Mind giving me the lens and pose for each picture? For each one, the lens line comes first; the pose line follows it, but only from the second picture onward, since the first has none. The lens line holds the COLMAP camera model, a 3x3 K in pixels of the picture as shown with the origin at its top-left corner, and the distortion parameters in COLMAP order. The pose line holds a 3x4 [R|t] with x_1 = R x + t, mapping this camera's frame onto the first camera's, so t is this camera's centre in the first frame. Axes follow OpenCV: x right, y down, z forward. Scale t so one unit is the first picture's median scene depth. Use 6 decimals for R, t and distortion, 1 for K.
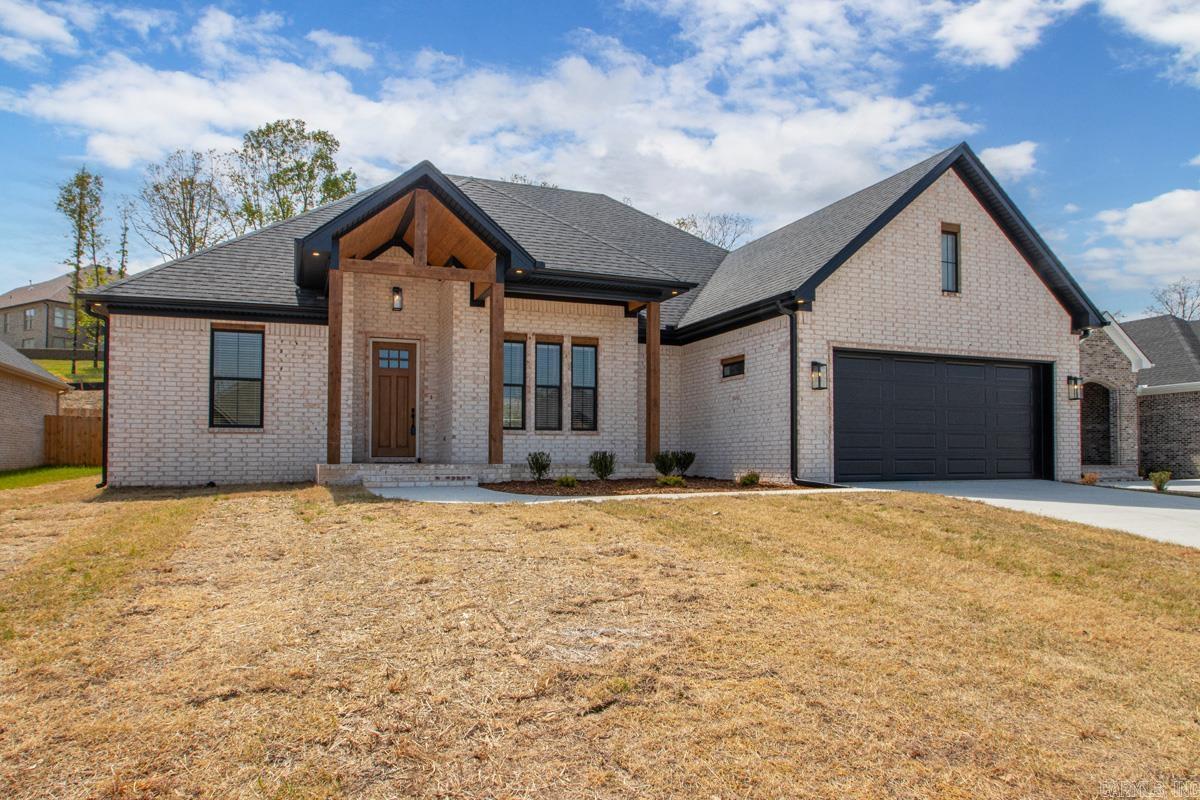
lens RADIAL K [[705.8, 0, 599.2], [0, 705.8, 393.5], [0, 0, 1]] dist [-0.018383, 0.001756]
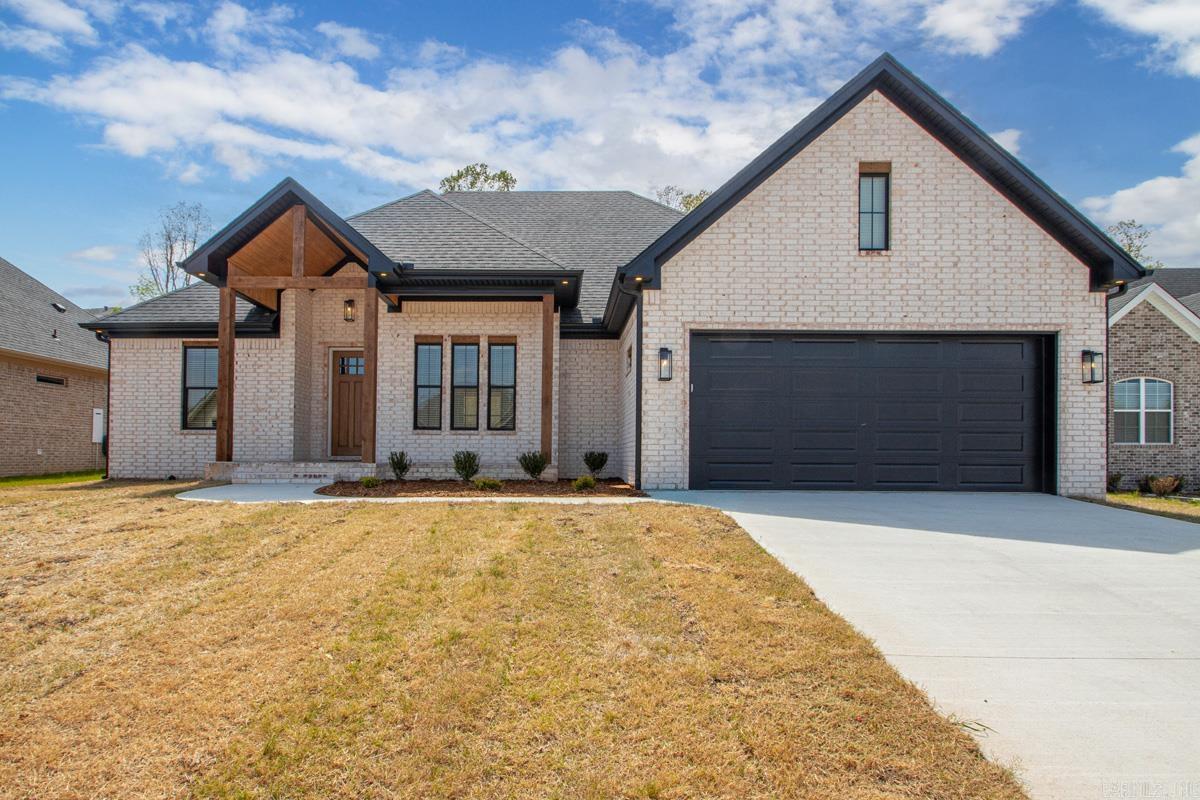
lens RADIAL K [[650.4, 0, 600.0], [0, 650.4, 406.8], [0, 0, 1]] dist [-0.003181, -0.001135]
pose [[0.935236, -0.019179, -0.353506, 0.463335], [0.024853, 0.999625, 0.011518, 0.013709], [0.353152, -0.019558, 0.935361, 0.210462]]
